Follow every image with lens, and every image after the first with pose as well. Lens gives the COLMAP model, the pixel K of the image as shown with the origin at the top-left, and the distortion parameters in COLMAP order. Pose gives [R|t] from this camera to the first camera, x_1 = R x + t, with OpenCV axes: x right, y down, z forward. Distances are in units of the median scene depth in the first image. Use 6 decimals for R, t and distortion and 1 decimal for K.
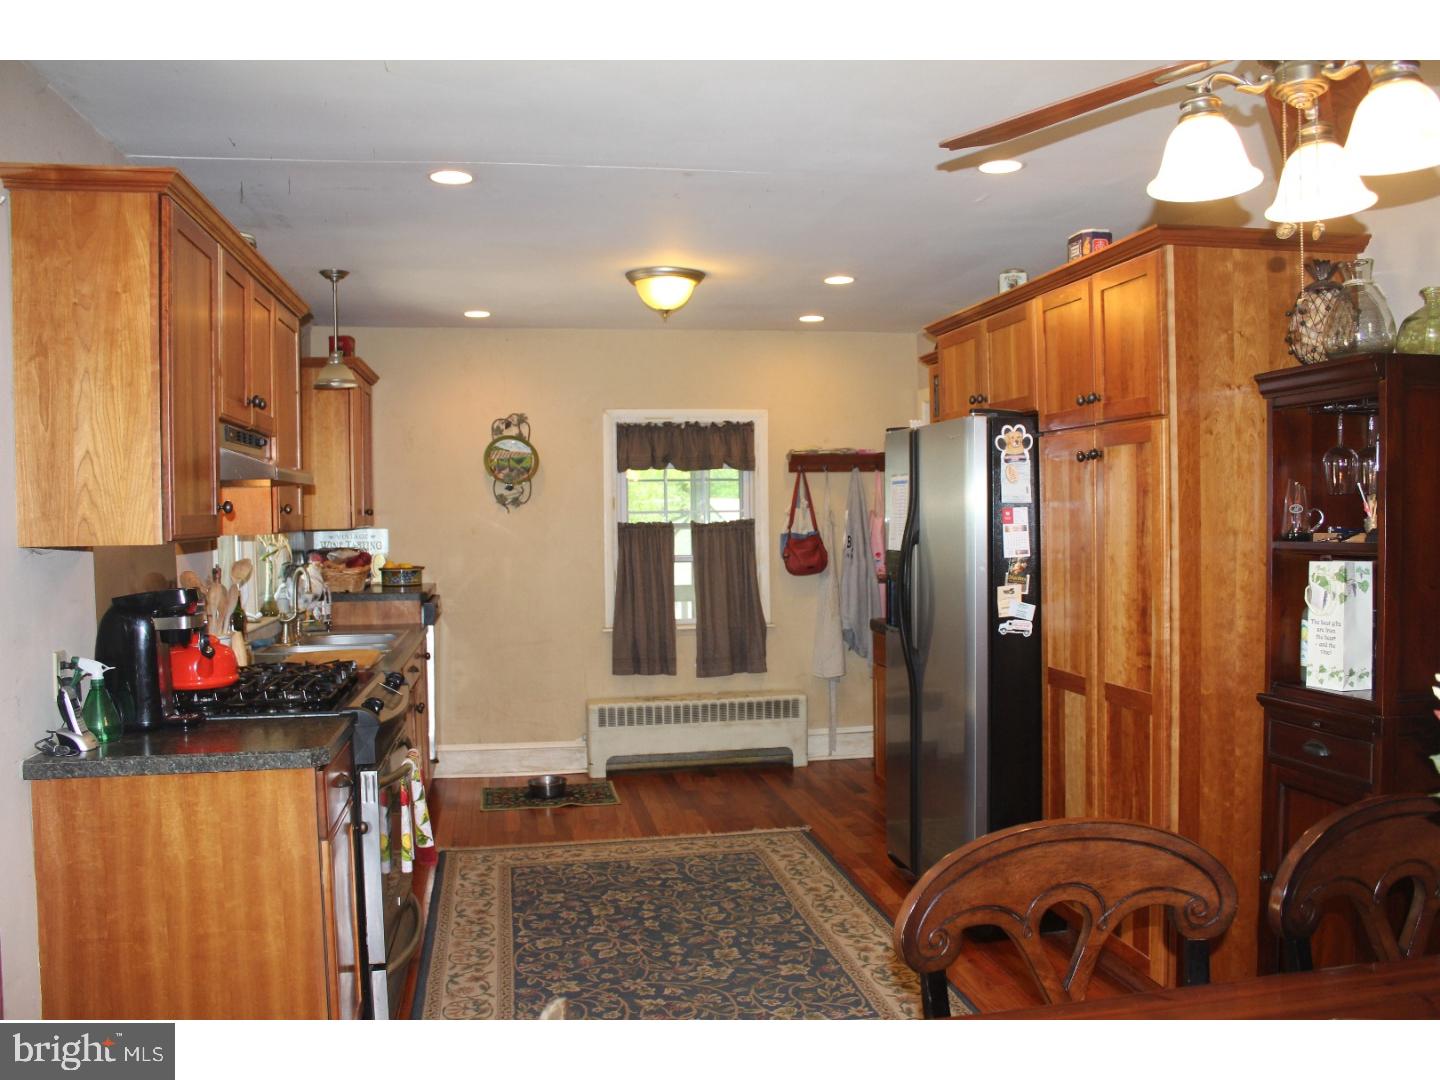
lens RADIAL K [[1205.9, 0, 727.4], [0, 1205.9, 547.3], [0, 0, 1]] dist [-0.159402, 0.153756]
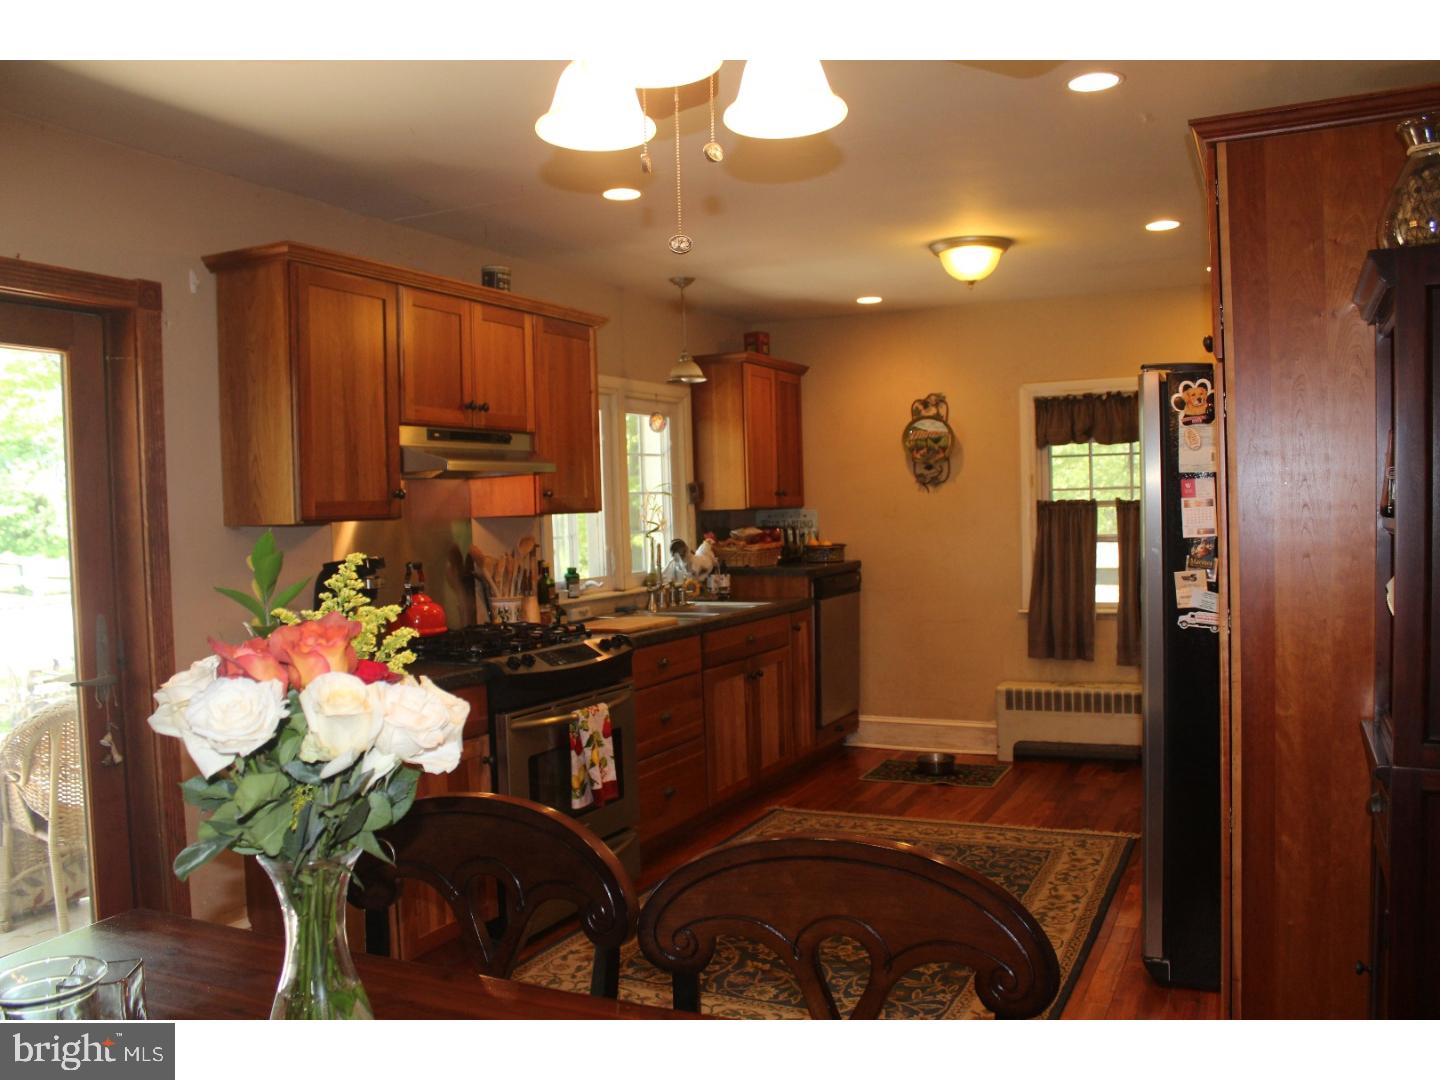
lens RADIAL K [[1205.9, 0, 727.4], [0, 1205.9, 547.3], [0, 0, 1]] dist [-0.159402, 0.153756]
pose [[0.806856, 0.009332, -0.590674, 0.304532], [0.001021, 0.999852, 0.017192, 0.000444], [0.590747, -0.014475, 0.806727, 0.088044]]
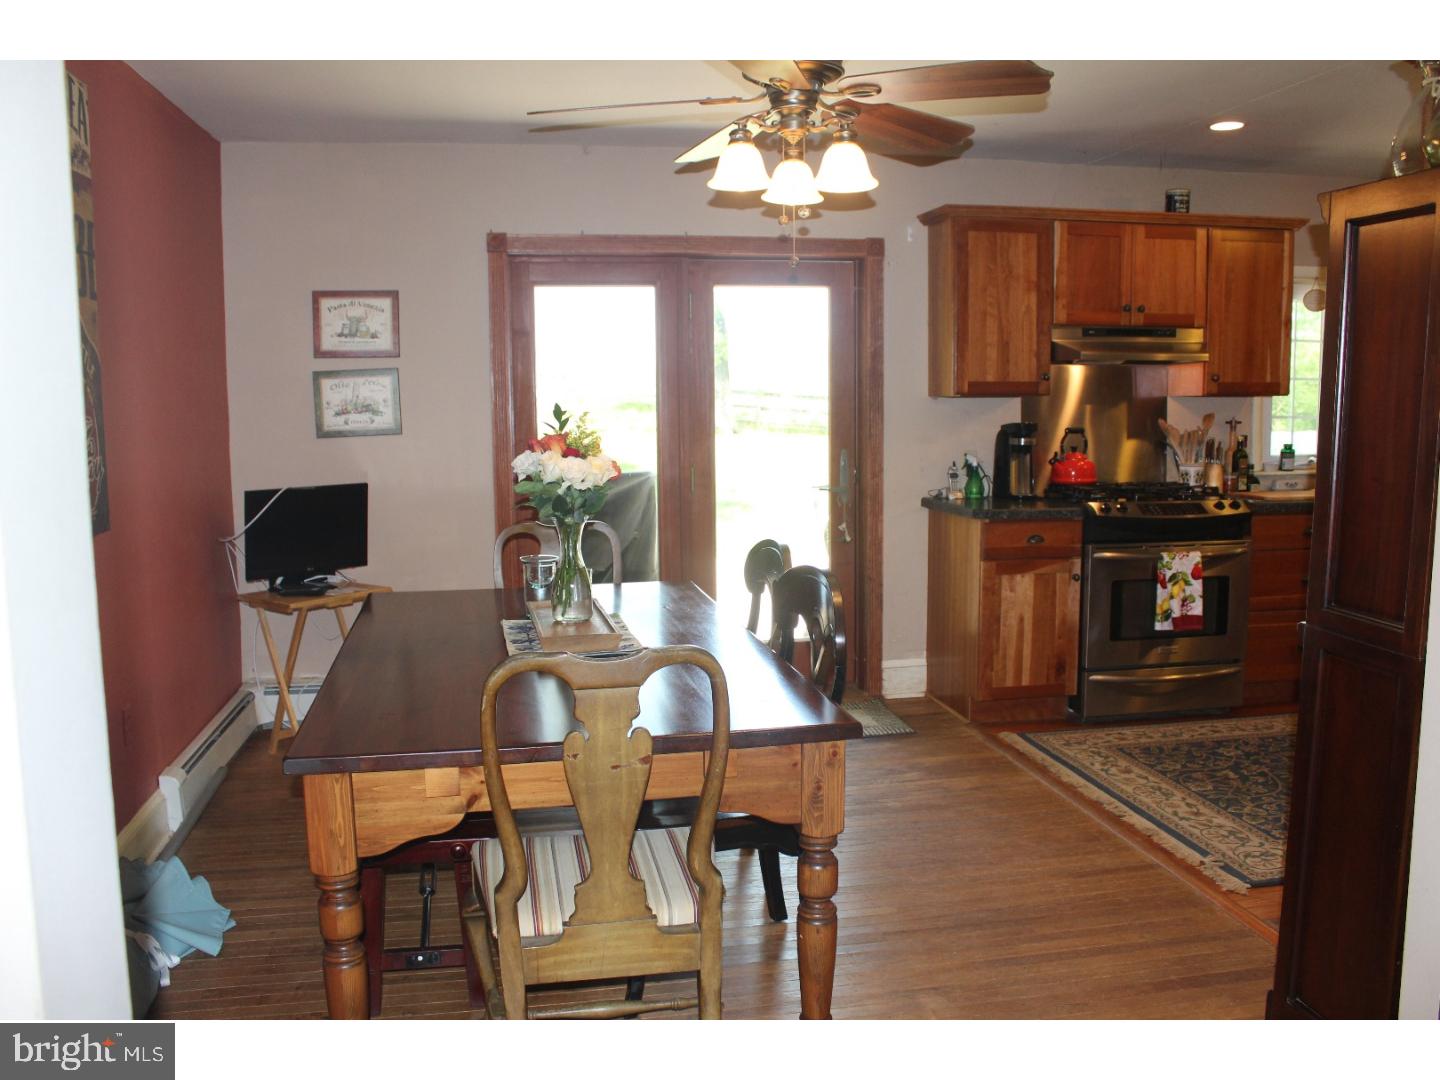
lens RADIAL K [[1205.9, 0, 727.4], [0, 1205.9, 547.3], [0, 0, 1]] dist [-0.159402, 0.153756]
pose [[0.004581, 0.137051, -0.990553, 0.660814], [-0.020136, 0.990376, 0.136933, -0.008307], [0.999787, 0.019318, 0.007296, 0.262589]]
